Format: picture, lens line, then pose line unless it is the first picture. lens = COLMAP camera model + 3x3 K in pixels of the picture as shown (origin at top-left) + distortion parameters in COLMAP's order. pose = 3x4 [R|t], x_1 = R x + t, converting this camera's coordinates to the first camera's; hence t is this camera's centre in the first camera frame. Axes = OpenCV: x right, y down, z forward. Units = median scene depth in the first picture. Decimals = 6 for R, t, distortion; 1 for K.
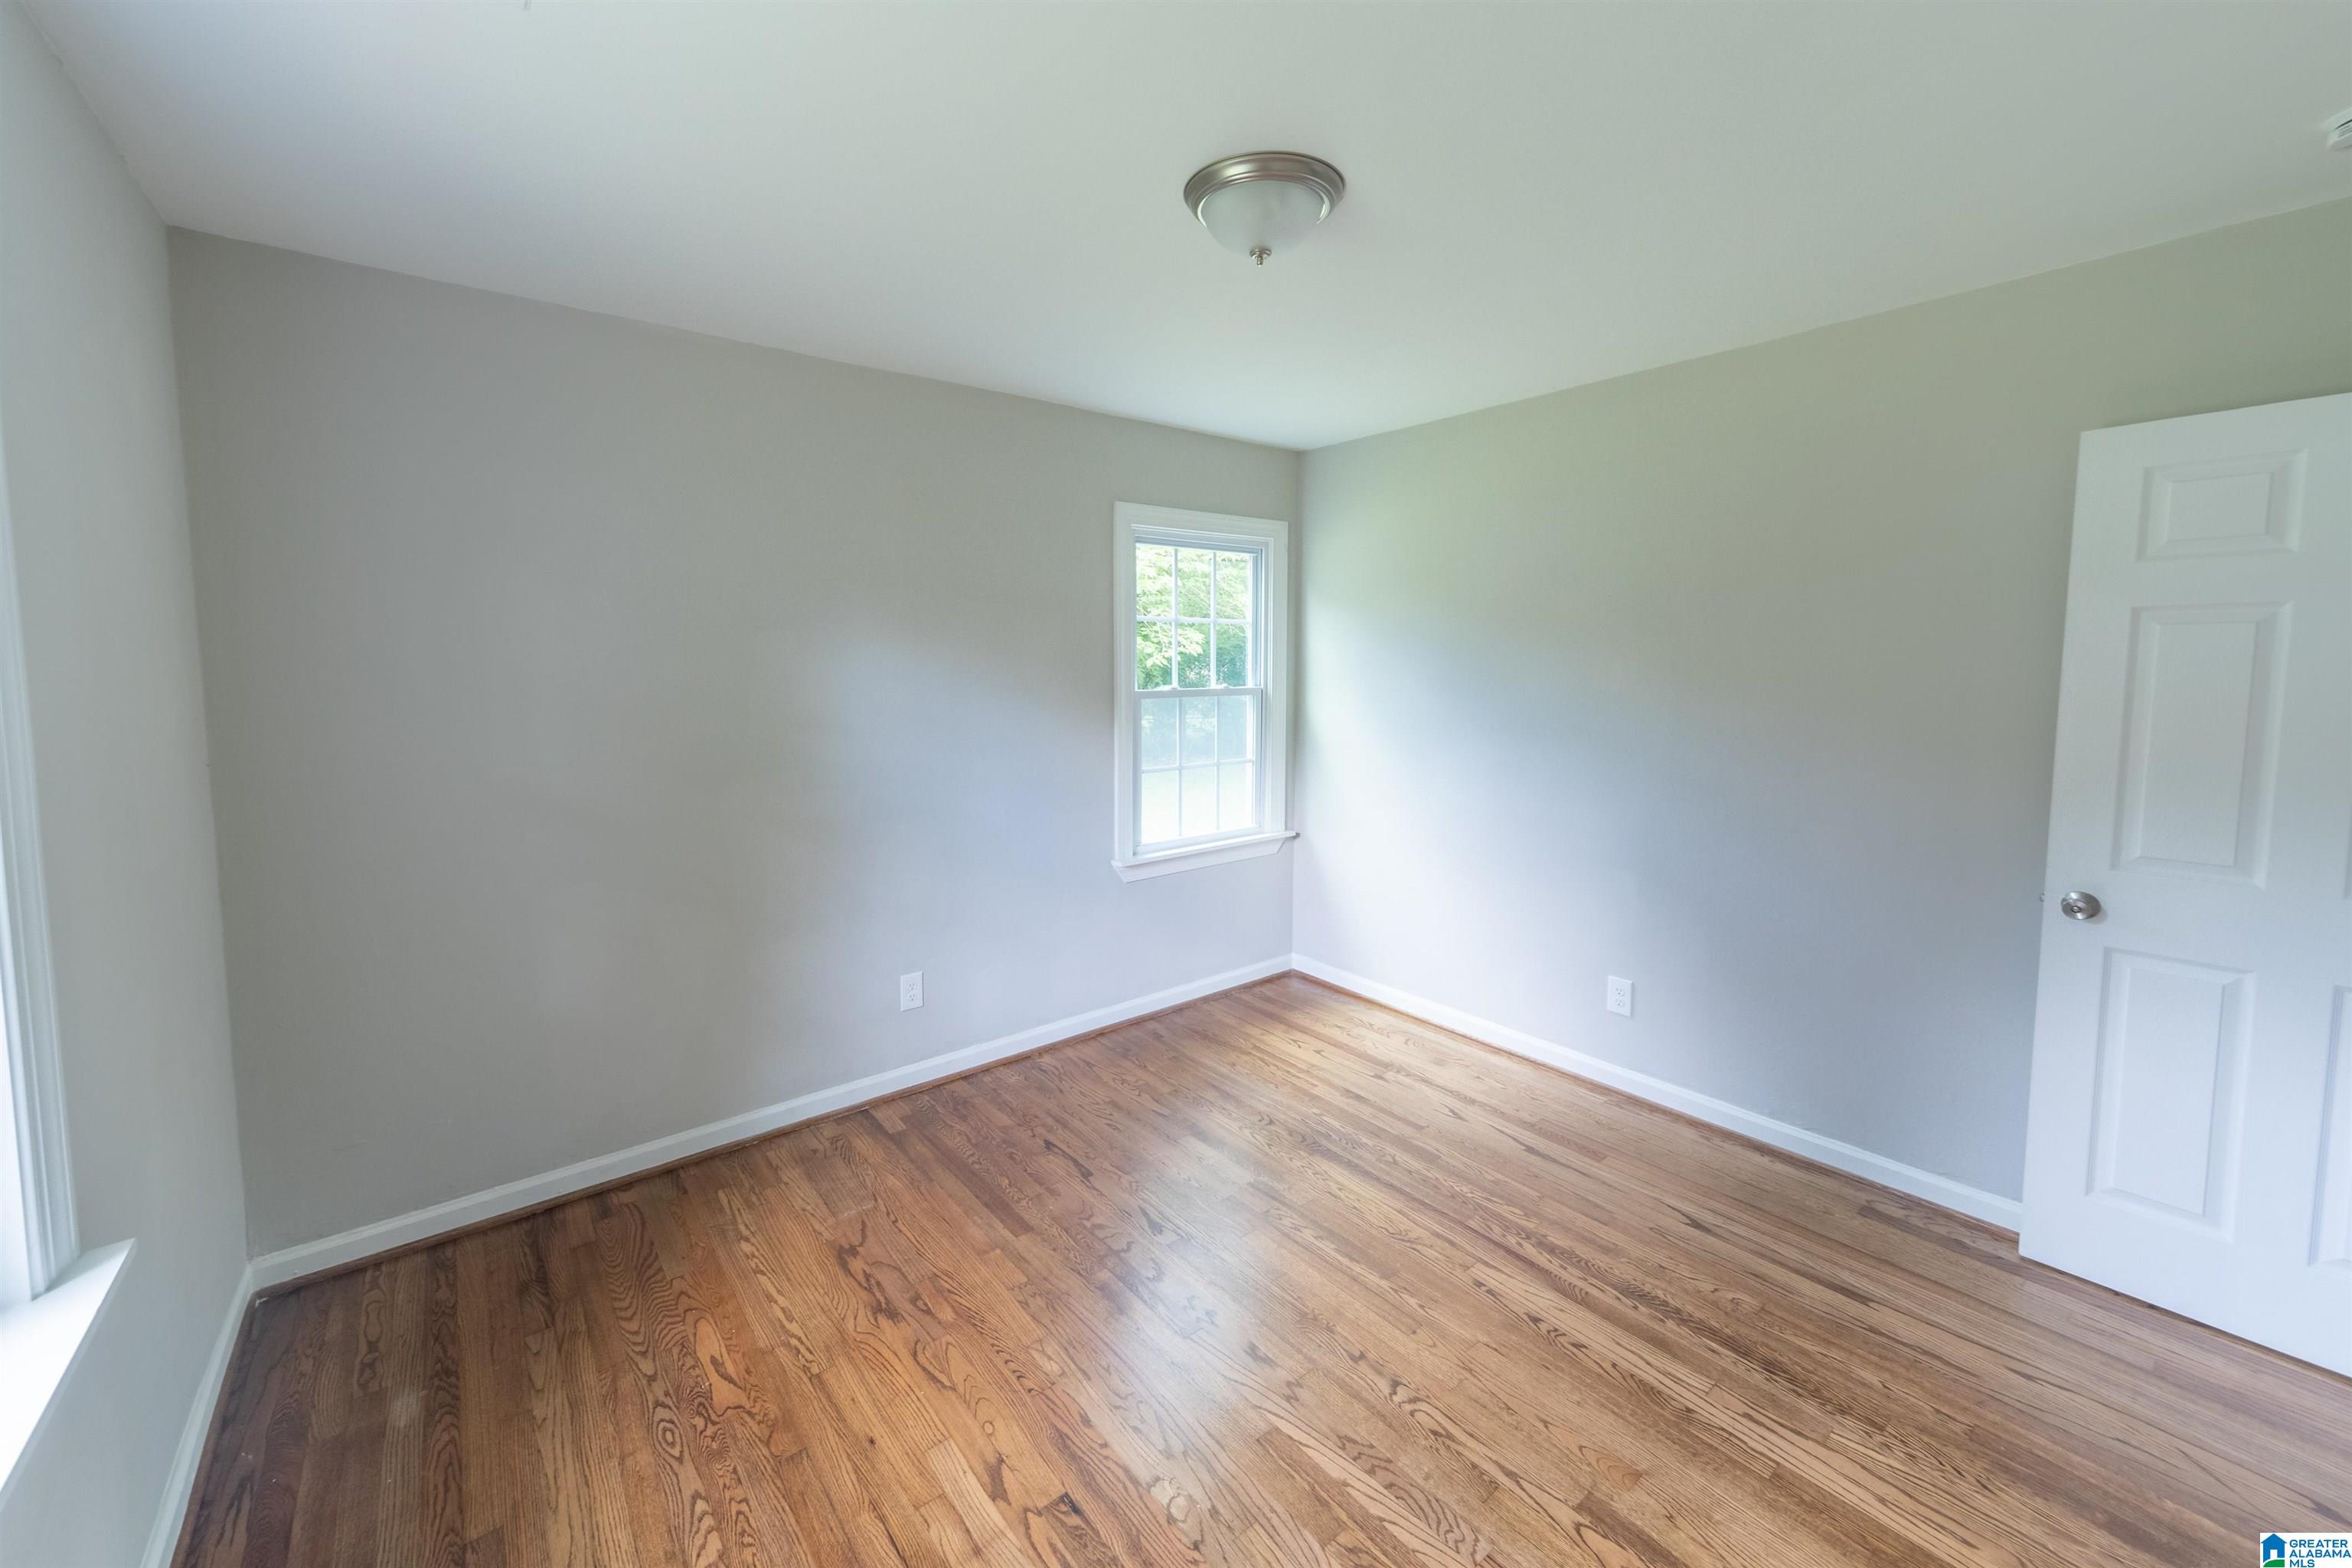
lens RADIAL K [[865.7, 0, 1176.9], [0, 865.7, 725.2], [0, 0, 1]] dist [0.006204, 0.000246]
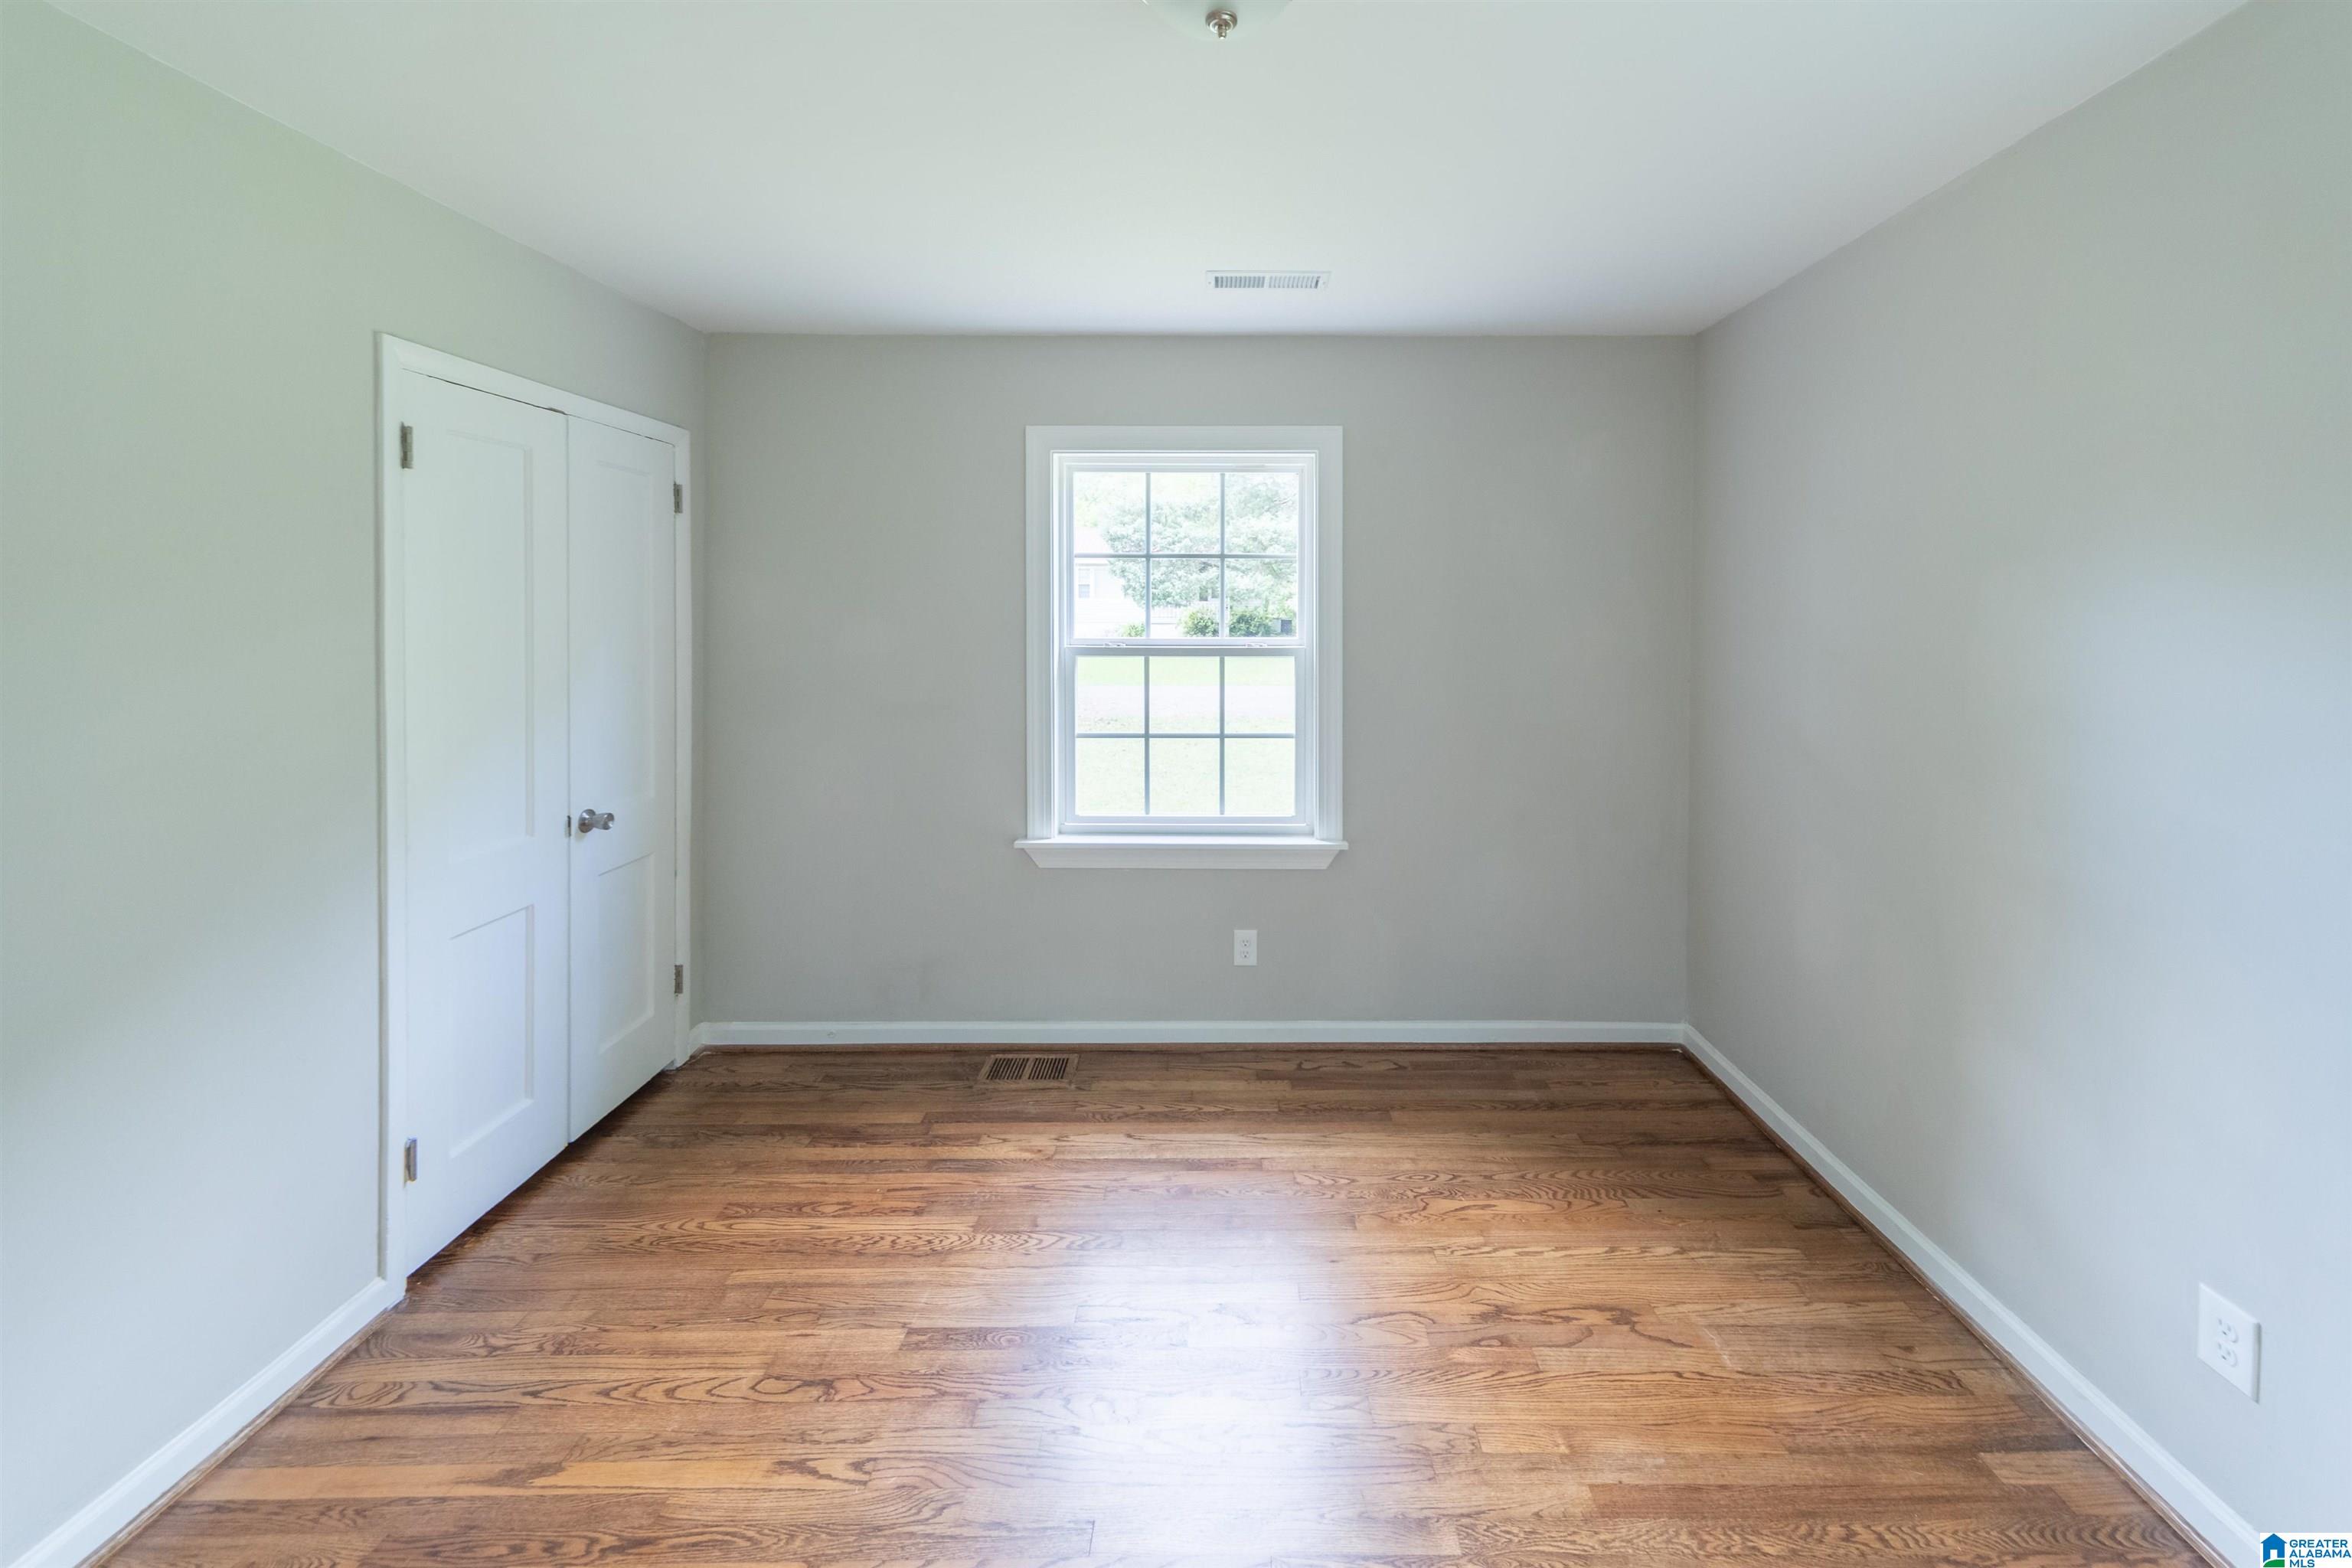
lens RADIAL K [[891.9, 0, 1262.4], [0, 891.9, 615.4], [0, 0, 1]] dist [0.005681, 0.000340]
pose [[-0.591633, 0.006215, -0.806184, 0.473088], [-0.059936, 0.996864, 0.051670, -0.084498], [0.803977, 0.078889, -0.589405, 1.068328]]
